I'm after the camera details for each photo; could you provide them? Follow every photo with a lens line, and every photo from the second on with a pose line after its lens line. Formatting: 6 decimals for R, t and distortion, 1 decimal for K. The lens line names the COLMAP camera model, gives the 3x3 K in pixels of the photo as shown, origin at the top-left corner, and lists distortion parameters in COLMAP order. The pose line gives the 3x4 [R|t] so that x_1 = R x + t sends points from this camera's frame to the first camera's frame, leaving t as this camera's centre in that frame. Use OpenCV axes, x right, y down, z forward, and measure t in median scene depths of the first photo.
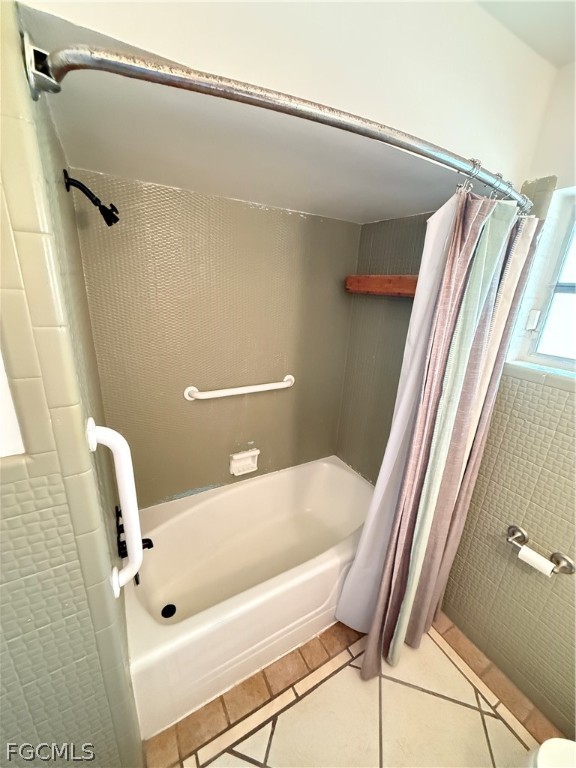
lens RADIAL K [[304.9, 0, 288.6], [0, 304.9, 382.0], [0, 0, 1]] dist [-0.000439, 0.000183]
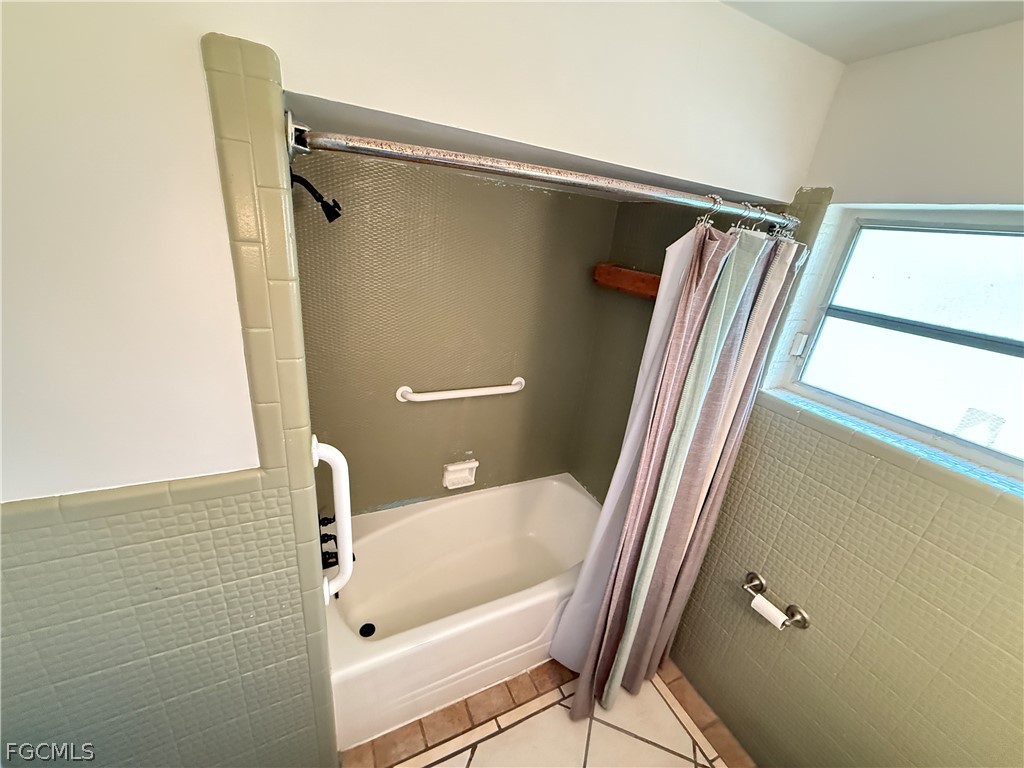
lens RADIAL K [[406.5, 0, 510.7], [0, 406.5, 384.4], [0, 0, 1]] dist [-0.000439, 0.000183]
pose [[0.996842, 0.070485, -0.036583, 0.034833], [-0.068374, 0.996084, 0.056056, -0.103631], [0.040390, -0.053378, 0.997757, -0.203603]]
